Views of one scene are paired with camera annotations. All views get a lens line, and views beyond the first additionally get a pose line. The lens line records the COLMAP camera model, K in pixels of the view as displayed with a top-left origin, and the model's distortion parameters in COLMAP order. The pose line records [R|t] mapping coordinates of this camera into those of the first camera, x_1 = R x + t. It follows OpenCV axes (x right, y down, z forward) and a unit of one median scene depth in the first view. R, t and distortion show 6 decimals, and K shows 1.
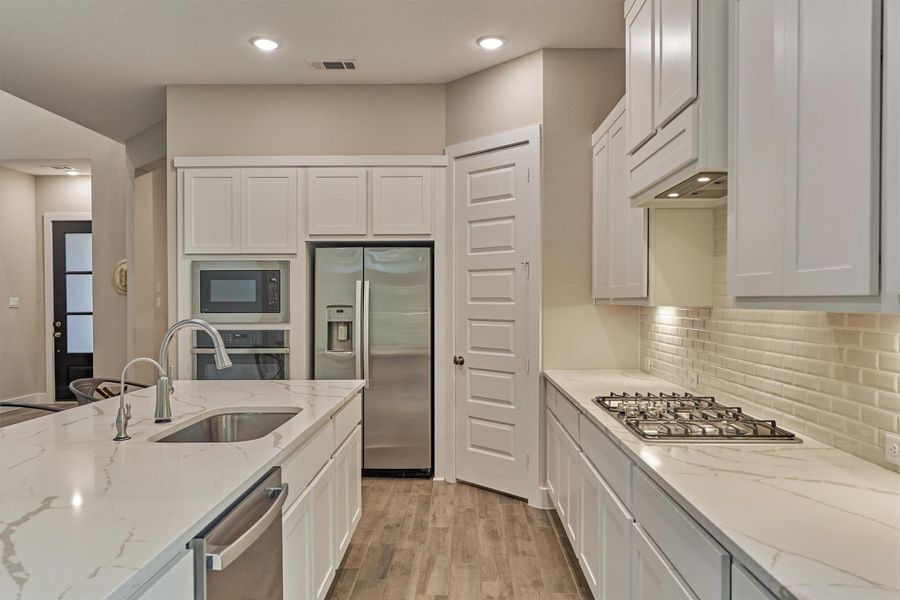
lens RADIAL K [[638.9, 0, 446.5], [0, 638.9, 303.3], [0, 0, 1]] dist [0.002155, -0.003835]
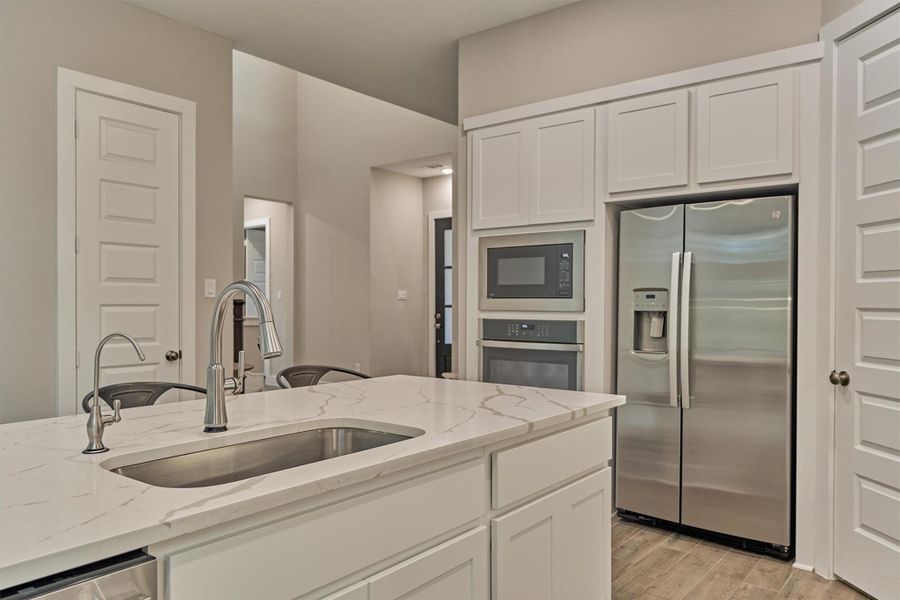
lens RADIAL K [[638.6, 0, 453.7], [0, 638.6, 305.4], [0, 0, 1]] dist [0.003434, 0.000361]
pose [[0.799352, 0.007825, -0.600813, 0.087715], [-0.008551, 0.999962, 0.001648, 0.023355], [0.600803, 0.003820, 0.799388, 0.298965]]
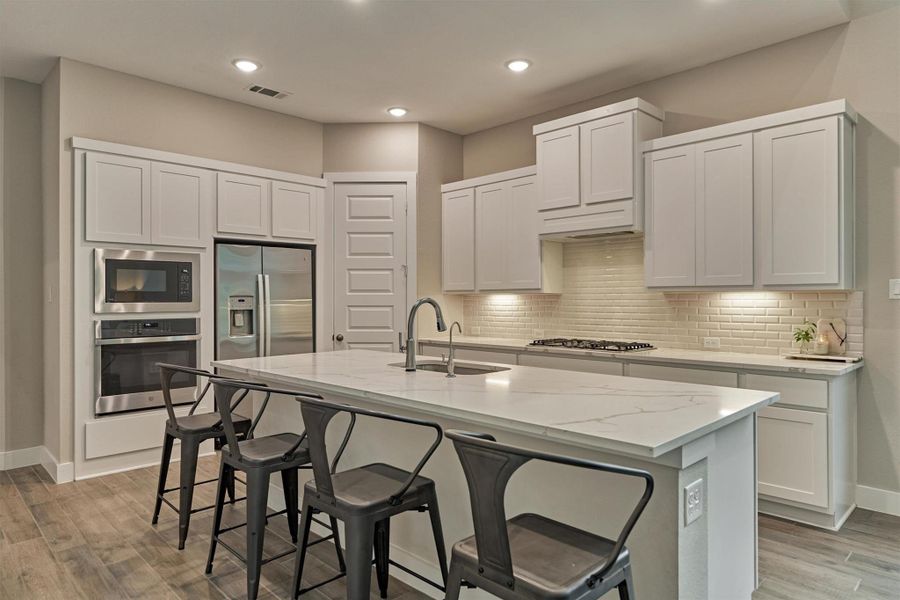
lens RADIAL K [[559.1, 0, 447.6], [0, 559.1, 297.6], [0, 0, 1]] dist [0.002788, -0.000168]
pose [[0.701483, 0.000604, 0.712686, -0.628290], [0.006883, 0.999947, -0.007623, 0.017366], [-0.712653, 0.010253, 0.701441, 0.036013]]
